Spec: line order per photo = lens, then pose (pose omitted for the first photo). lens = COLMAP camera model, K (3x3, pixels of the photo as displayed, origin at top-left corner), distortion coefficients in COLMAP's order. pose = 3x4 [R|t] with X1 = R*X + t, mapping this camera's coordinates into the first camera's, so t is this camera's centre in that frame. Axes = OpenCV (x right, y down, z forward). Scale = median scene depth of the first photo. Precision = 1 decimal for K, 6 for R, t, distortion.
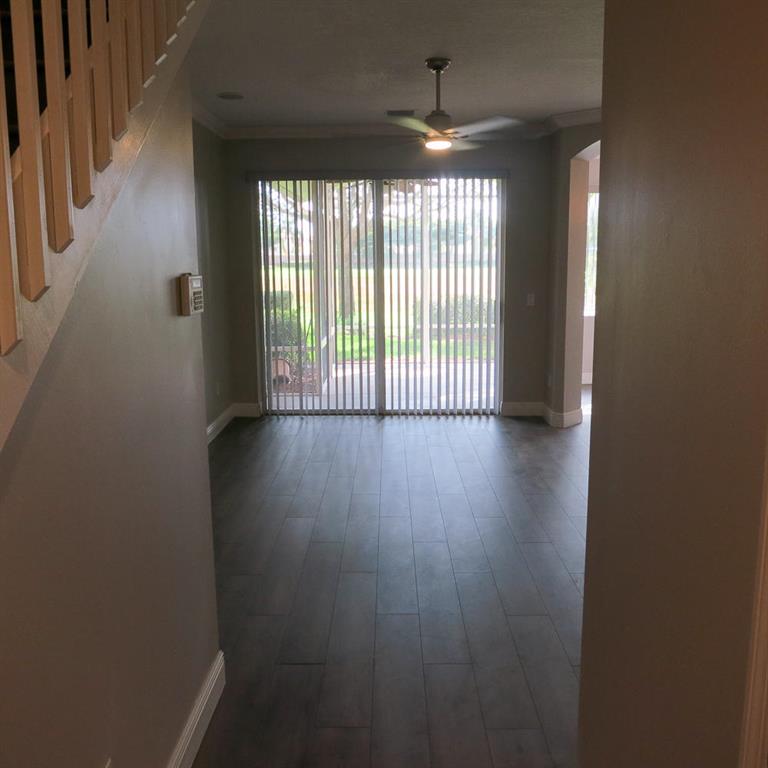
lens RADIAL K [[730.2, 0, 384.0], [0, 730.2, 384.0], [0, 0, 1]] dist [-0.128332, -0.006379]
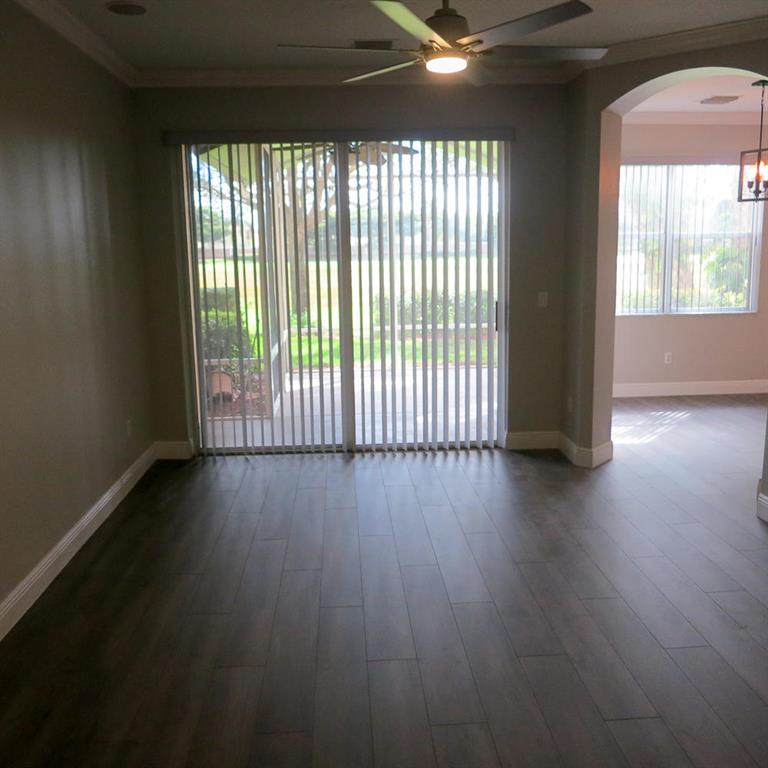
lens RADIAL K [[730.2, 0, 384.0], [0, 730.2, 384.0], [0, 0, 1]] dist [-0.128332, -0.006379]
pose [[0.997907, -0.020686, 0.061267, -0.014066], [0.020025, 0.999735, 0.011386, -0.037015], [-0.061487, -0.010135, 0.998056, 0.233529]]
